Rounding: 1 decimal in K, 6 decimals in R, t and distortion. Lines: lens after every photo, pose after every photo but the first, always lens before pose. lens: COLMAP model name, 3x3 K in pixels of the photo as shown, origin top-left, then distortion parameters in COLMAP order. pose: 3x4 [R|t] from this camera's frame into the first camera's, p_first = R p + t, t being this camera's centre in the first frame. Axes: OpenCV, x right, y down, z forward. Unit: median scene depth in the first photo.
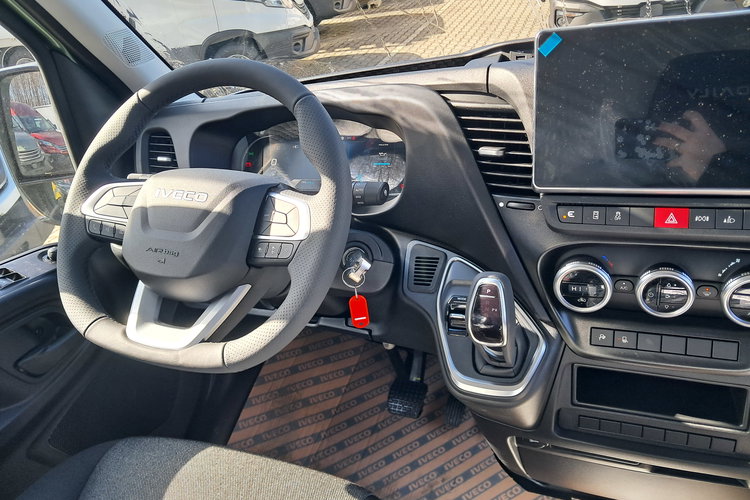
lens RADIAL K [[583.8, 0, 386.5], [0, 583.8, 238.1], [0, 0, 1]] dist [0.005800, -0.007124]
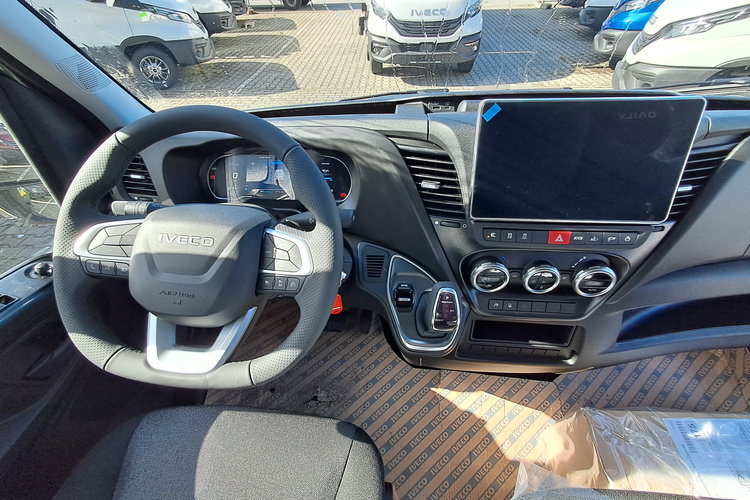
lens RADIAL K [[337.6, 0, 377.7], [0, 337.6, 246.0], [0, 0, 1]] dist [-0.002992, 0.000604]
pose [[0.954936, -0.080917, 0.285571, -0.171581], [0.027176, 0.981916, 0.187354, -0.157311], [-0.295567, -0.171151, 0.939866, 0.267492]]
